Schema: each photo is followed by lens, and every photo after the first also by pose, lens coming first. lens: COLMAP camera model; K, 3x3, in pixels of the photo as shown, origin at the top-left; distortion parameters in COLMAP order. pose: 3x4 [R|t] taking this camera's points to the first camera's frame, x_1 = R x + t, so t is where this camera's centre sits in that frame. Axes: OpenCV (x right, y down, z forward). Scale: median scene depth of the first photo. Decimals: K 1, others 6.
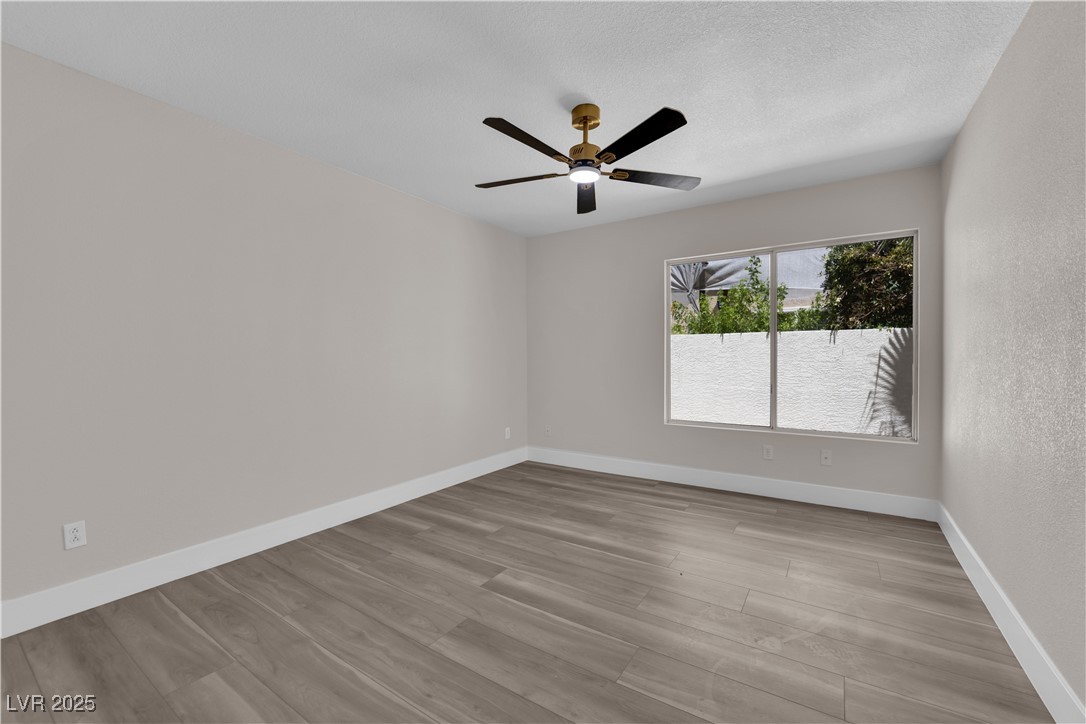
lens RADIAL K [[440.3, 0, 546.1], [0, 440.3, 360.2], [0, 0, 1]] dist [-0.013450, -0.000121]
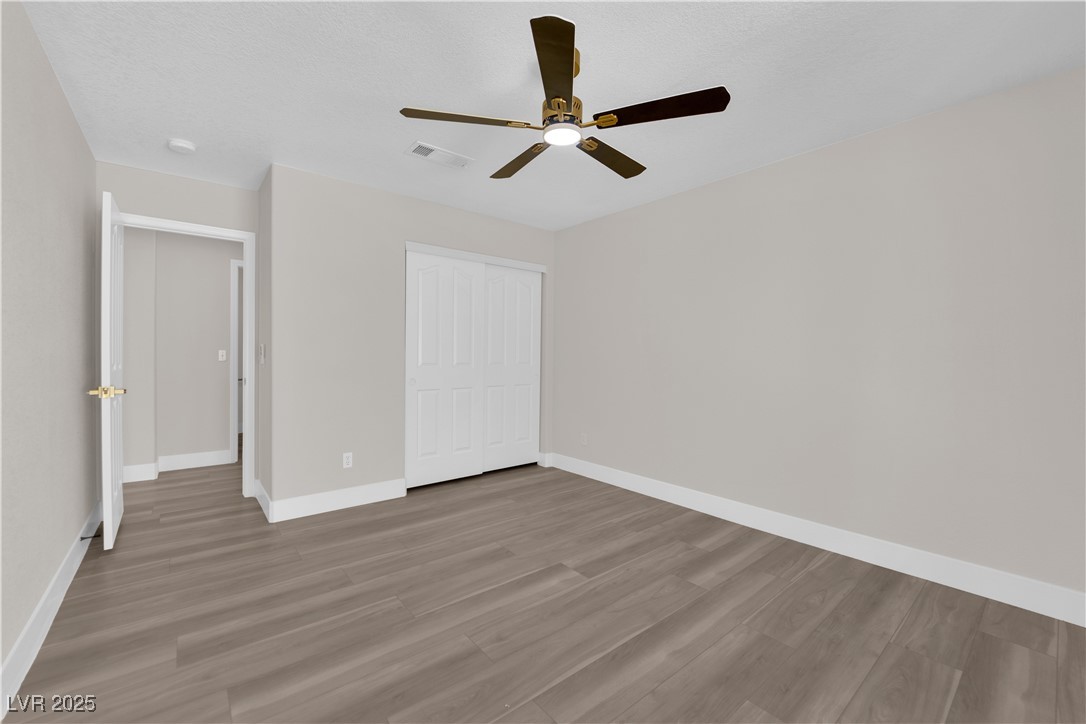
lens RADIAL K [[440.3, 0, 546.1], [0, 440.3, 360.2], [0, 0, 1]] dist [-0.013450, -0.000121]
pose [[-0.293517, 0.010163, -0.955900, 0.820113], [-0.020309, 0.999652, 0.016864, -0.014077], [0.955738, 0.024363, -0.293209, 1.142739]]
